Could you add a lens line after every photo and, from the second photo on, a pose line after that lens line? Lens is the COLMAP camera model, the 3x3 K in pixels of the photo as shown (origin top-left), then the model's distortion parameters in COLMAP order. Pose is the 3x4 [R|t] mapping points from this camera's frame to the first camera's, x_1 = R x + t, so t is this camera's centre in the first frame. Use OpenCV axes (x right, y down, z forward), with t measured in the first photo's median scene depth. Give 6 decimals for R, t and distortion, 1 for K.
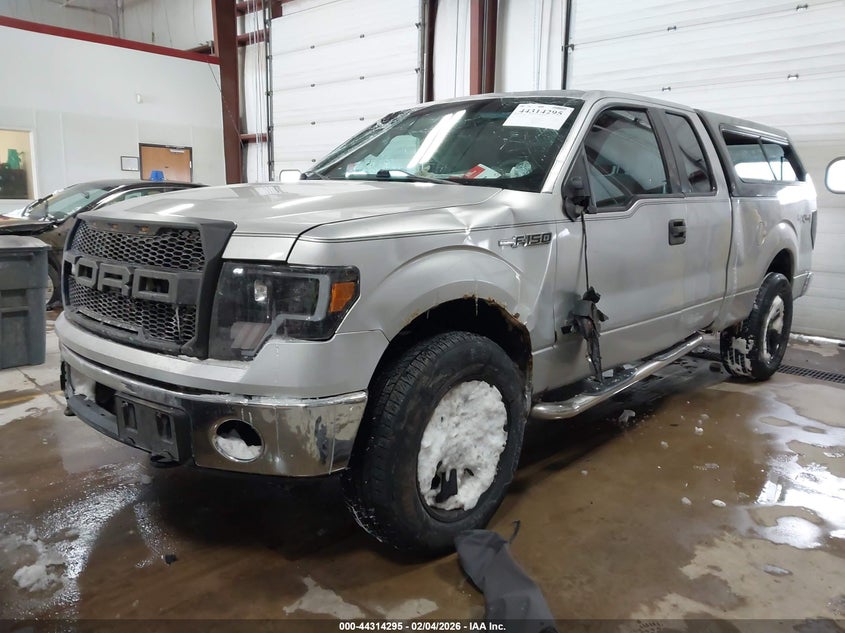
lens RADIAL K [[685.5, 0, 422.5], [0, 685.5, 316.5], [0, 0, 1]] dist [-0.003317, -0.001297]
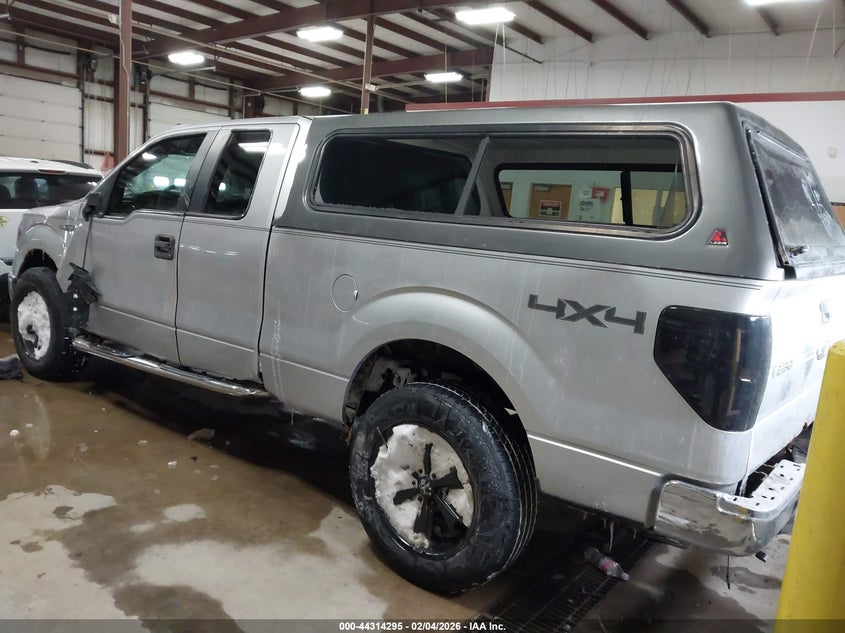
lens RADIAL K [[685.5, 0, 422.5], [0, 685.5, 316.5], [0, 0, 1]] dist [-0.003317, -0.001297]
pose [[0.074583, 0.151810, -0.985592, 1.663097], [-0.249865, 0.959662, 0.128908, -0.293121], [0.965404, 0.236650, 0.109506, 1.483831]]
